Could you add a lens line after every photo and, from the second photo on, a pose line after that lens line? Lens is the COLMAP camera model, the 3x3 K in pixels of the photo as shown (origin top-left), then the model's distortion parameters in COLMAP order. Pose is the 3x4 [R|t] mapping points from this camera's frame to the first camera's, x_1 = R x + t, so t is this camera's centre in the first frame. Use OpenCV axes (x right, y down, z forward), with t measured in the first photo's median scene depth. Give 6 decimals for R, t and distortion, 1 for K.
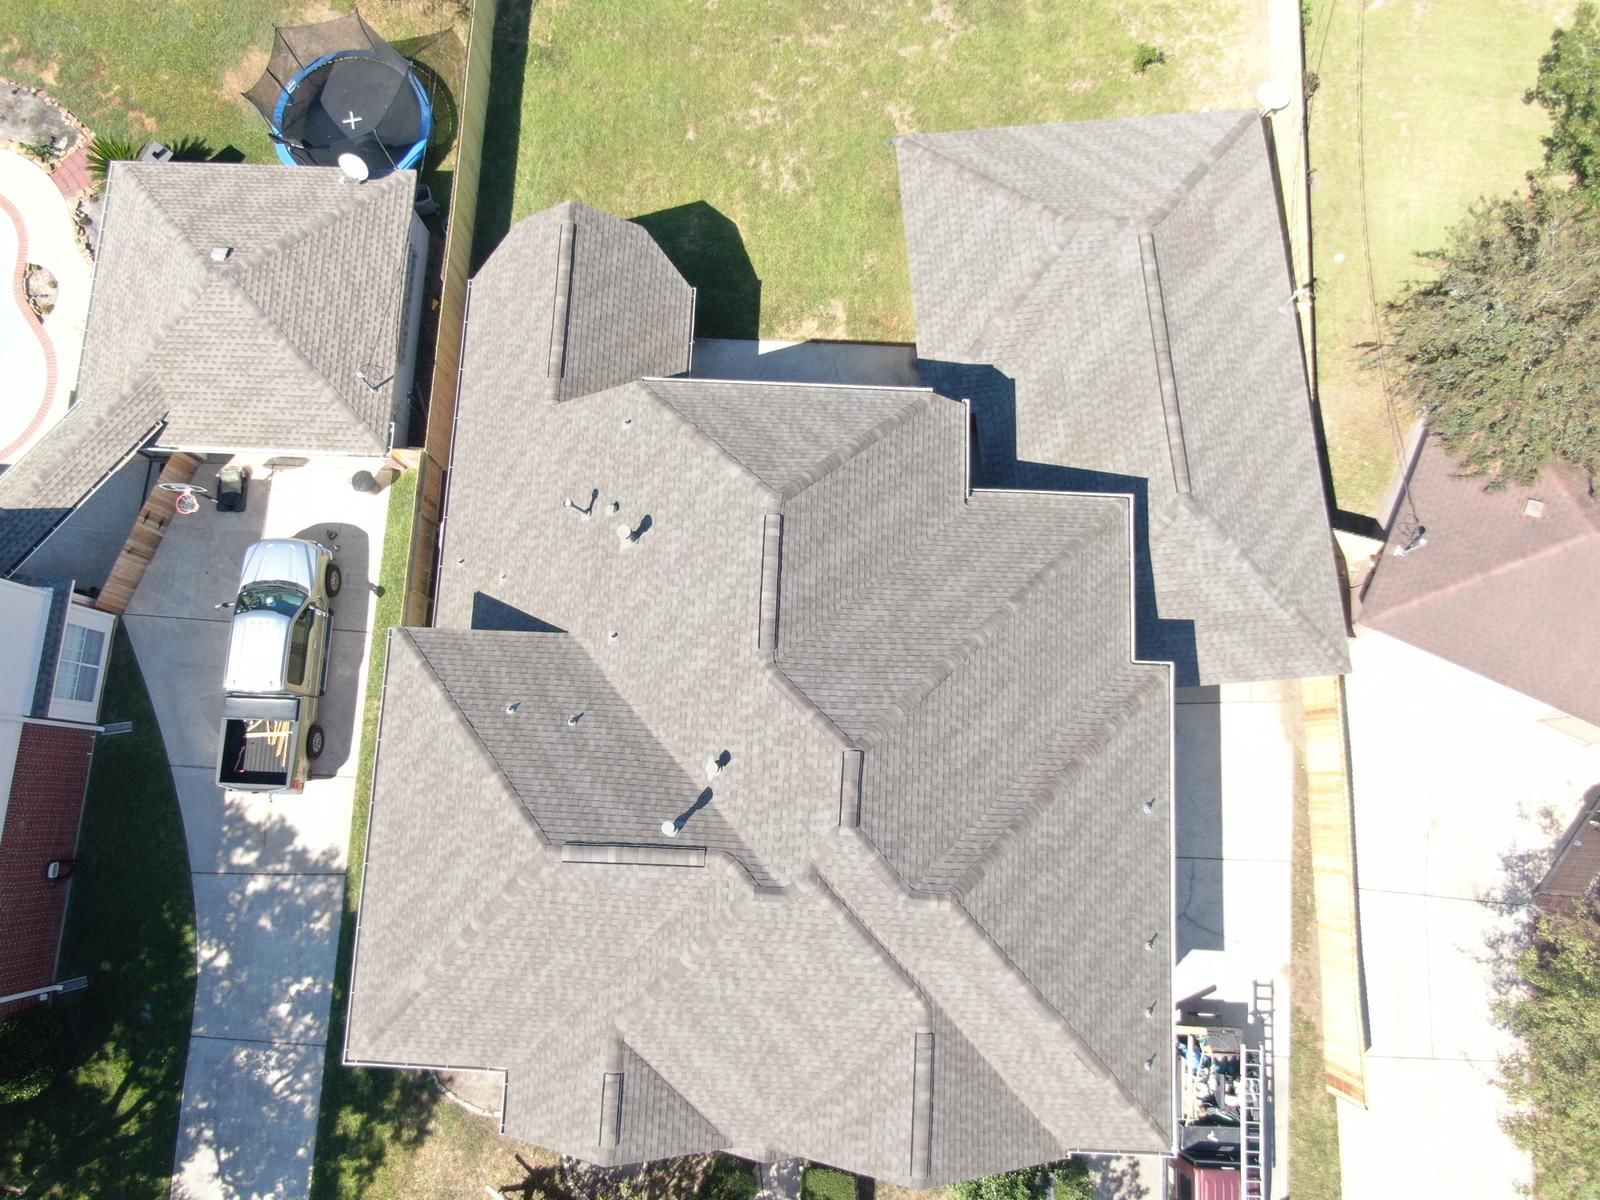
lens RADIAL K [[1158.5, 0, 816.1], [0, 1158.5, 574.6], [0, 0, 1]] dist [-0.011241, 0.003434]
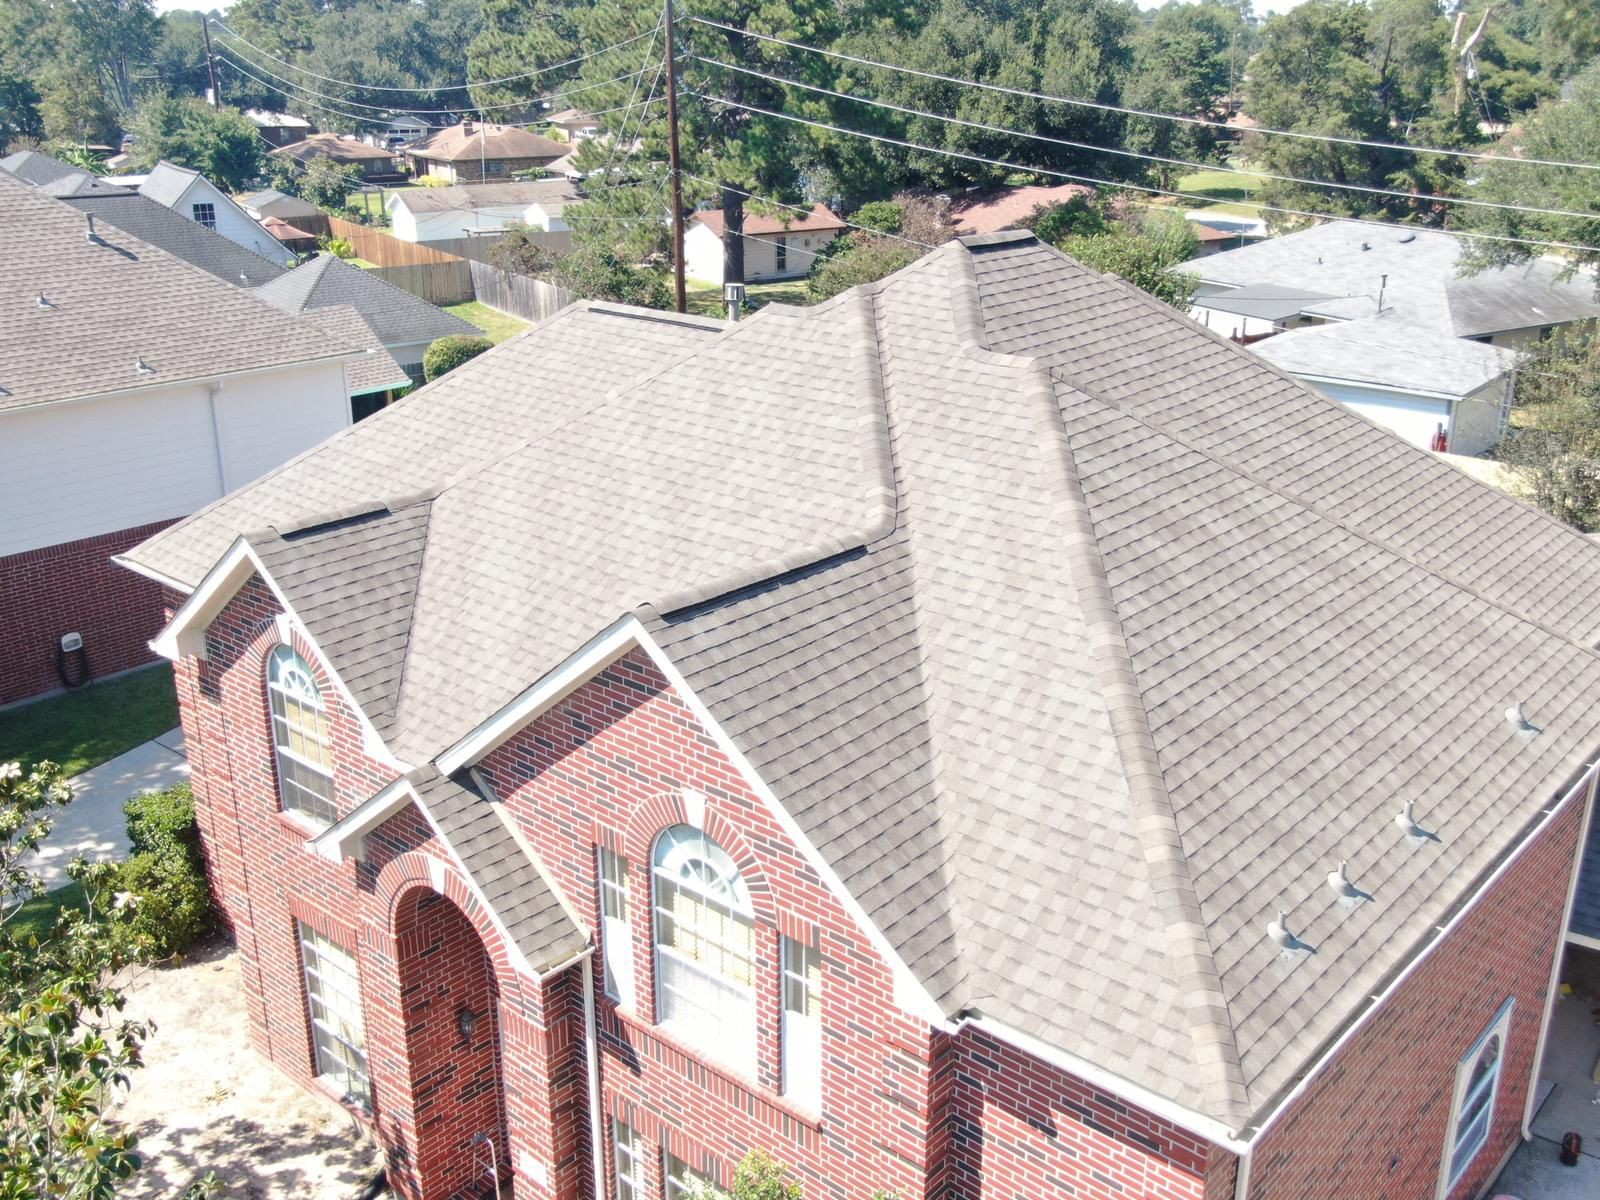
lens RADIAL K [[1583.0, 0, 794.5], [0, 1583.0, 596.0], [0, 0, 1]] dist [-0.011117, 0.000000]
pose [[0.776910, 0.213861, -0.592178, 0.470673], [-0.619291, 0.429165, -0.657492, 0.851803], [0.113530, 0.877542, 0.465865, 0.697095]]
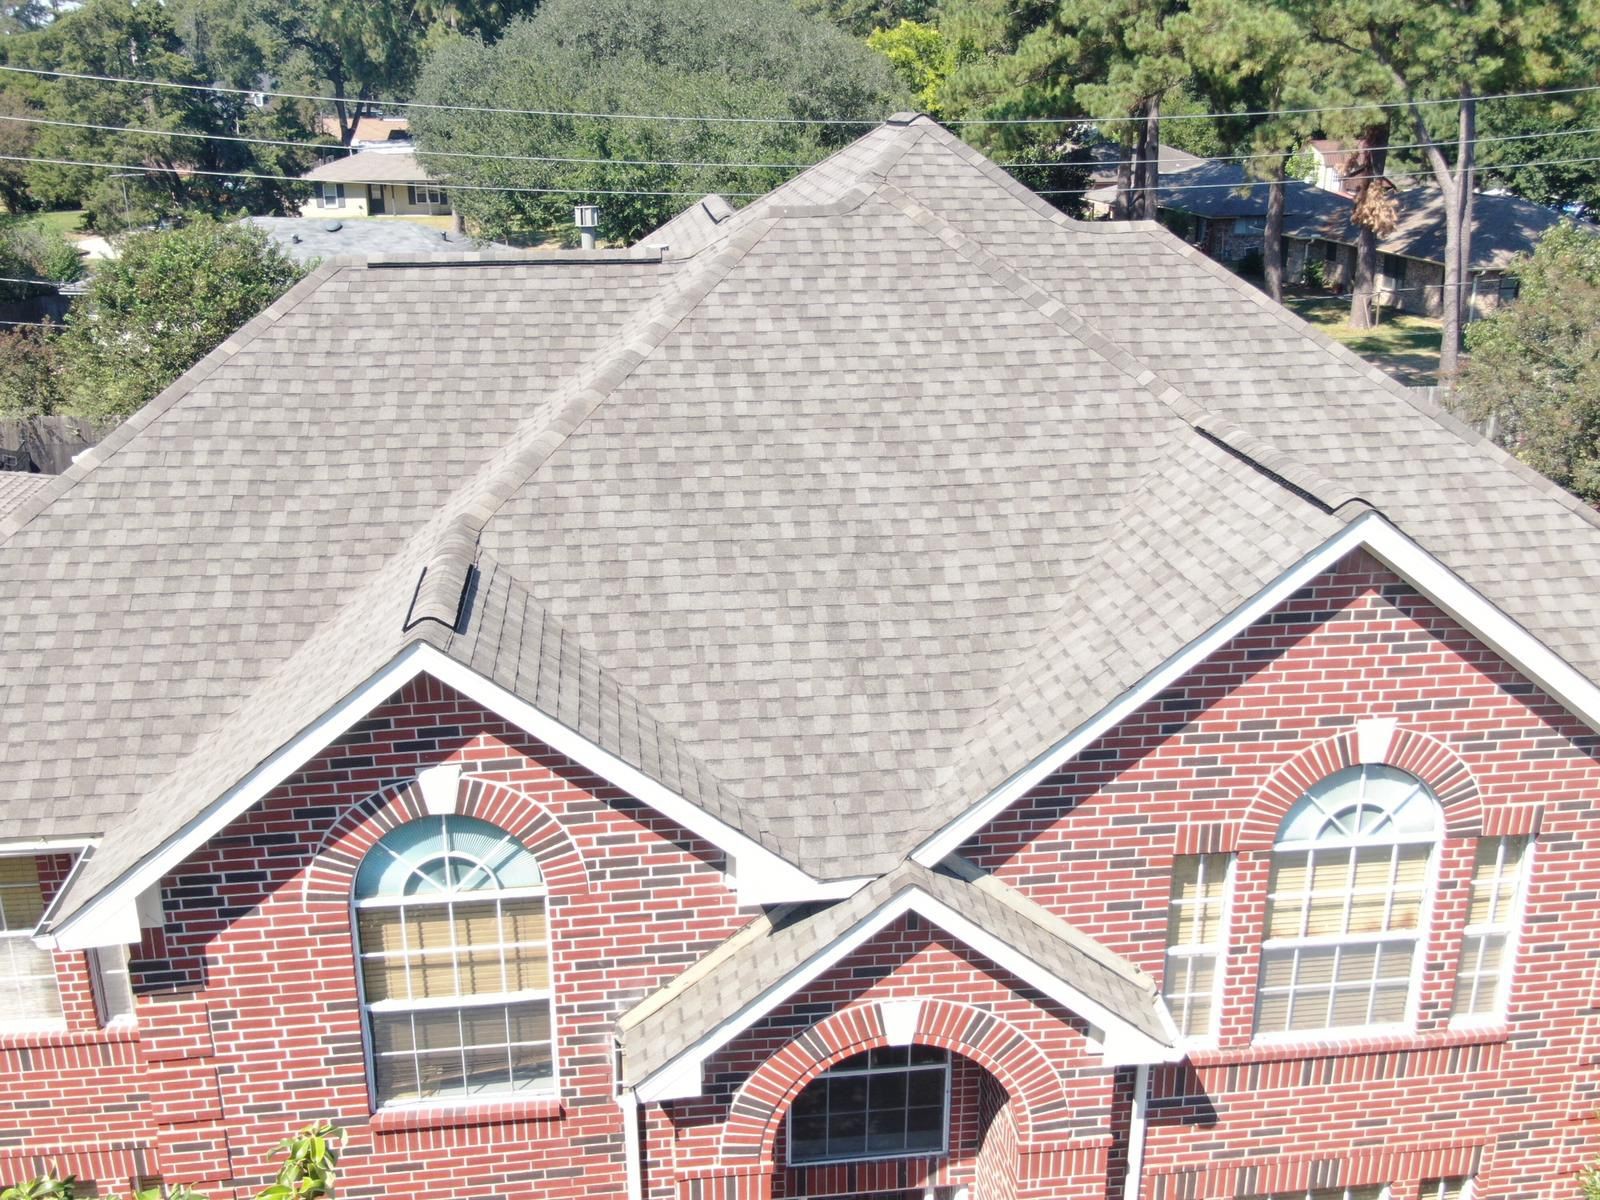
lens RADIAL K [[1583.0, 0, 808.6], [0, 1583.0, 595.1], [0, 0, 1]] dist [-0.011117, 0.000000]
pose [[0.985316, -0.052005, 0.162627, -0.147443], [0.167430, 0.480930, -0.860624, 0.889296], [-0.033455, 0.875215, 0.482575, 0.770509]]
